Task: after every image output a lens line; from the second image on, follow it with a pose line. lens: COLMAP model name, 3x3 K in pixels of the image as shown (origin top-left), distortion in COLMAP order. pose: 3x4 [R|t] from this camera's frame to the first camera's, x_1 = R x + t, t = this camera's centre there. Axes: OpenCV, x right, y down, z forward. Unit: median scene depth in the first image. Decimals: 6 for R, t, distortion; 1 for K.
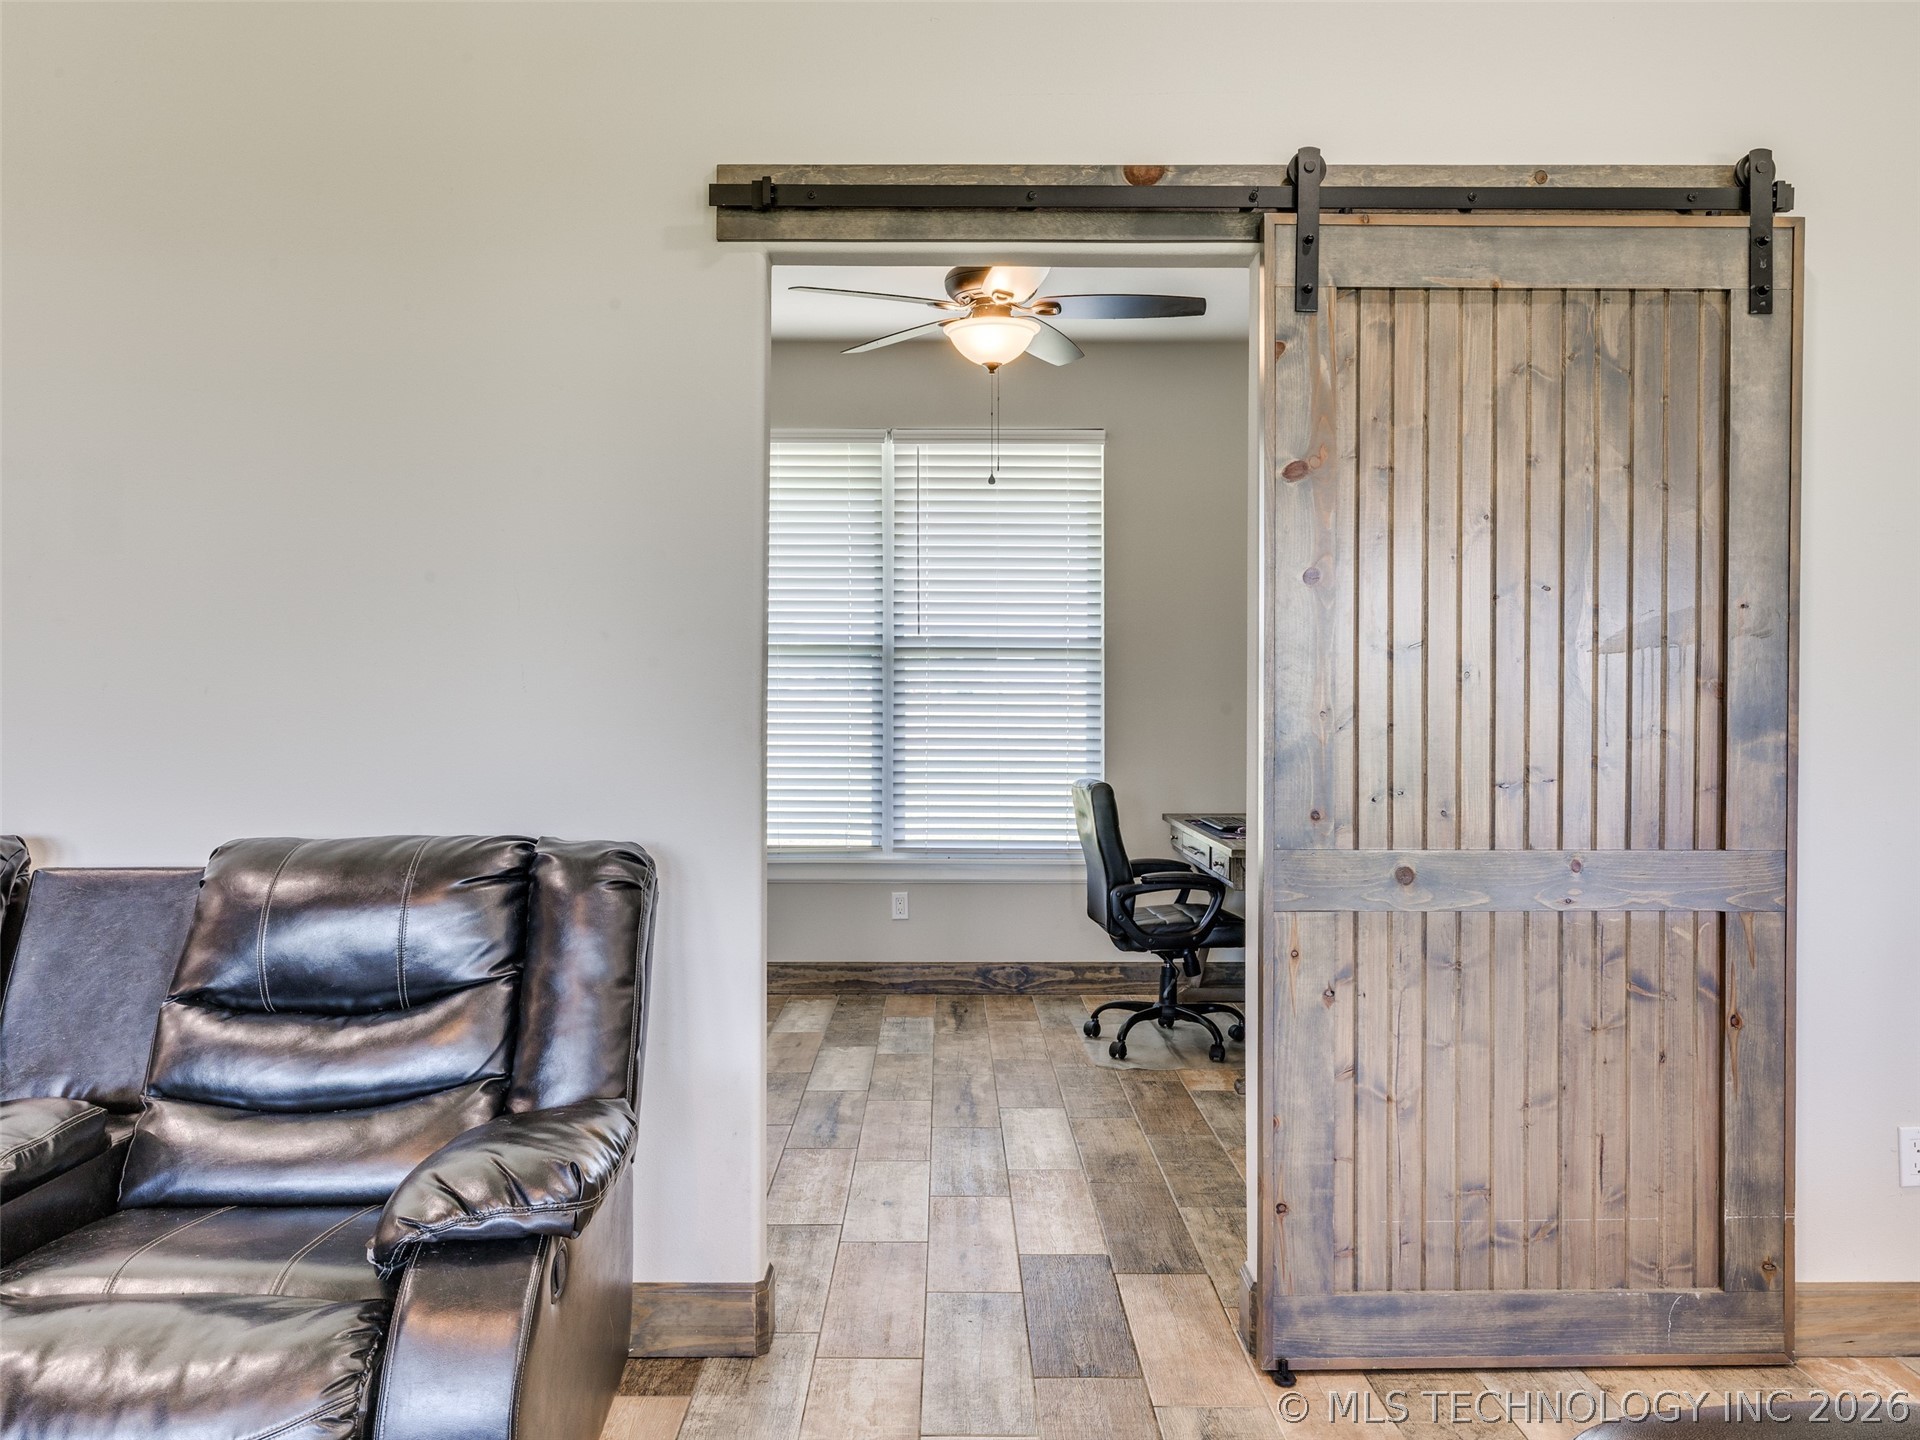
lens RADIAL K [[1397.8, 0, 952.9], [0, 1397.8, 722.7], [0, 0, 1]] dist [0.031901, -0.004783]
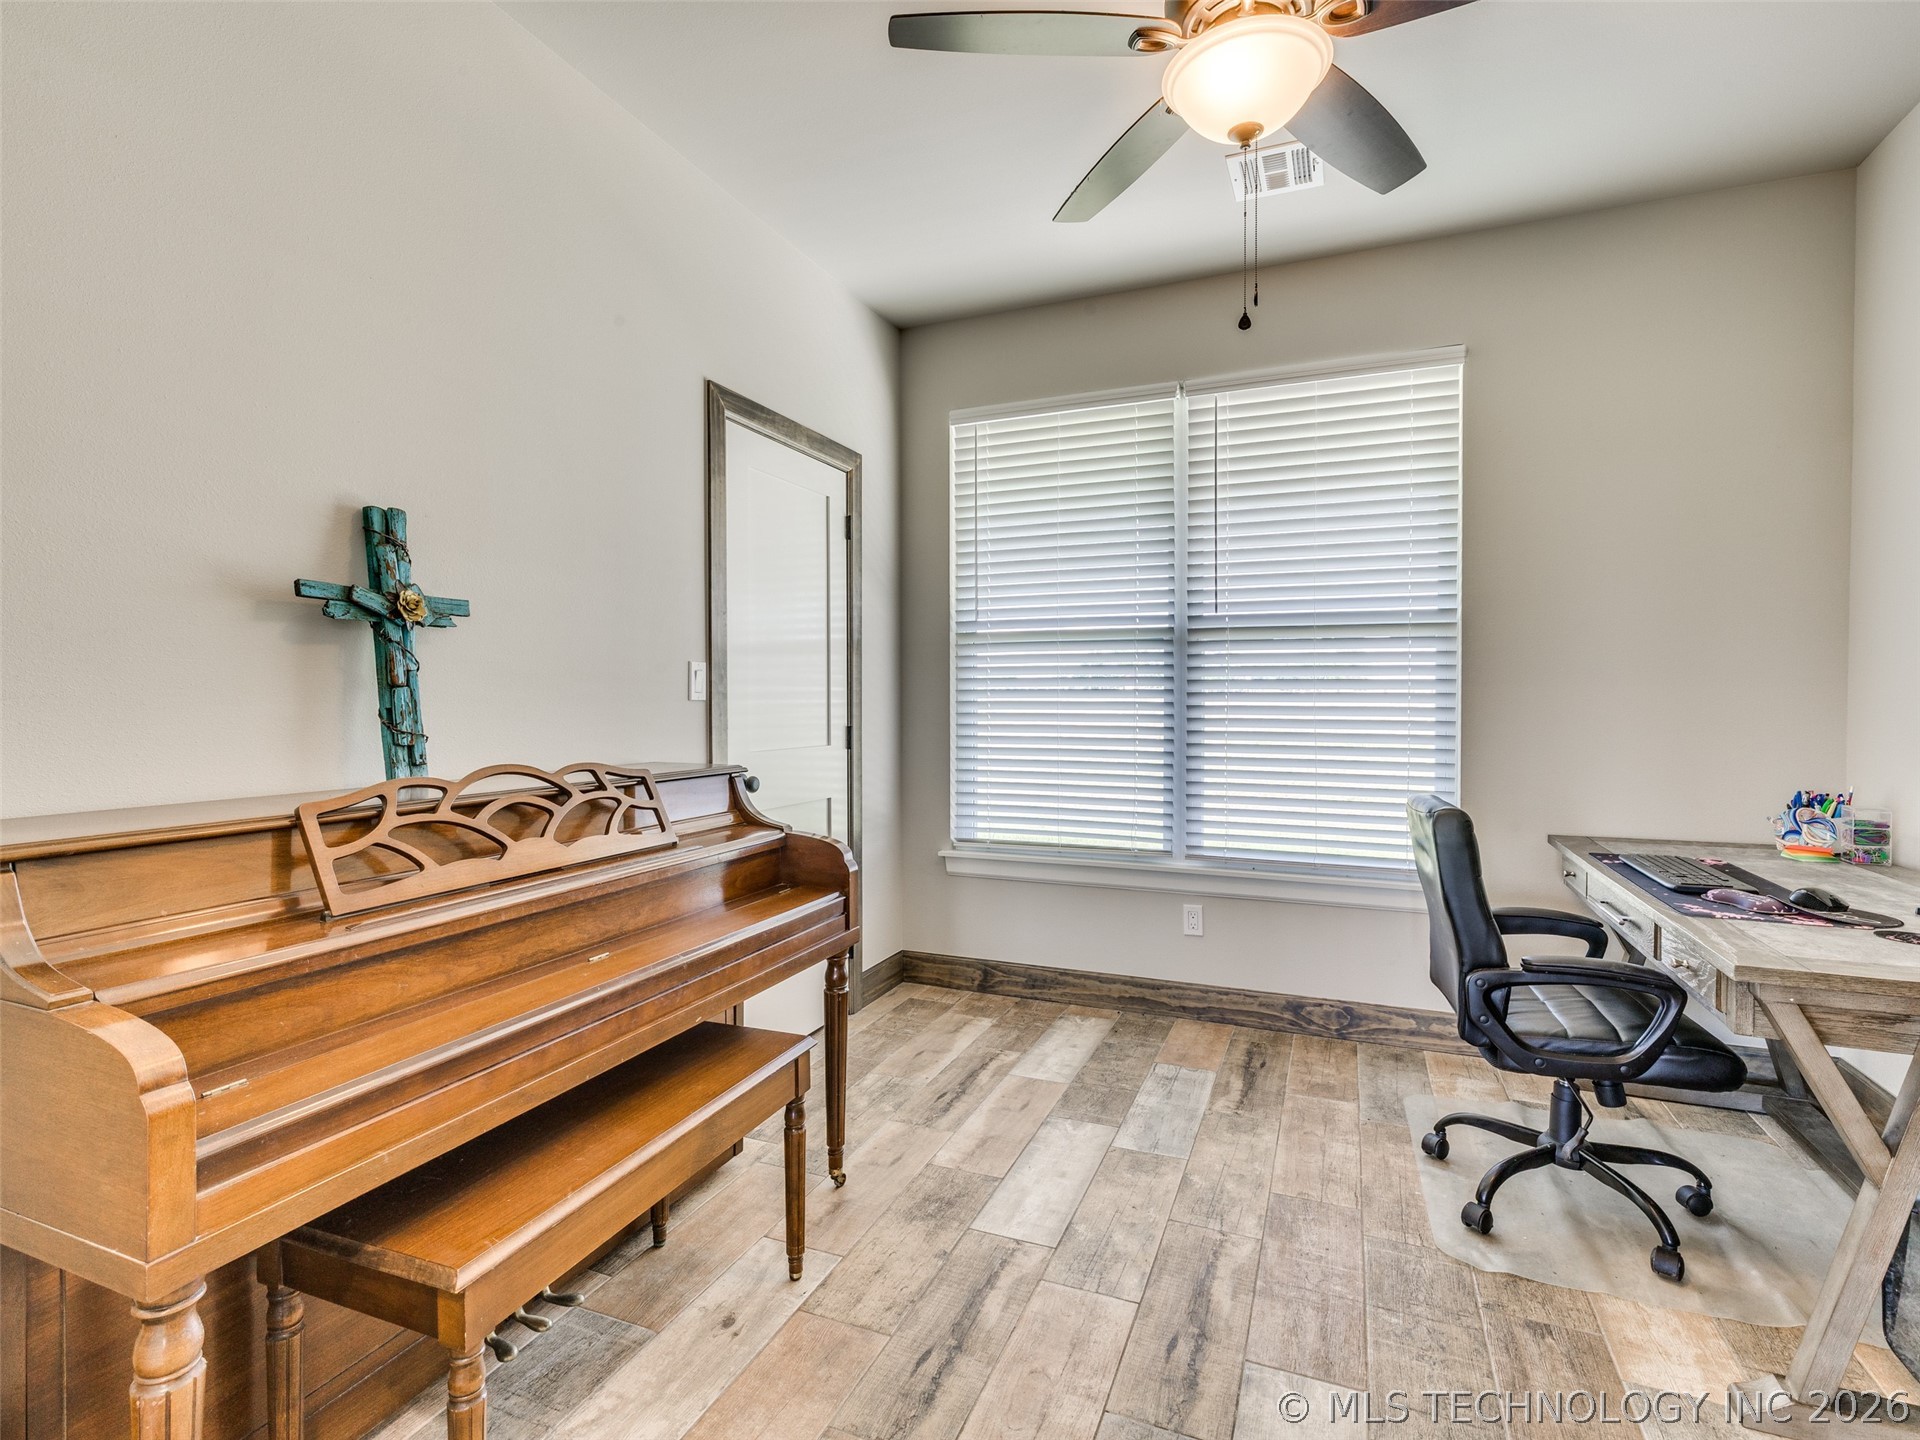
lens RADIAL K [[912.1, 0, 925.3], [0, 912.1, 716.0], [0, 0, 1]] dist [0.004356, 0.001350]
pose [[0.909543, 0.006449, -0.415560, 0.047863], [-0.004048, 0.999970, 0.006660, -0.001670], [0.415590, -0.004375, 0.909542, 0.406396]]
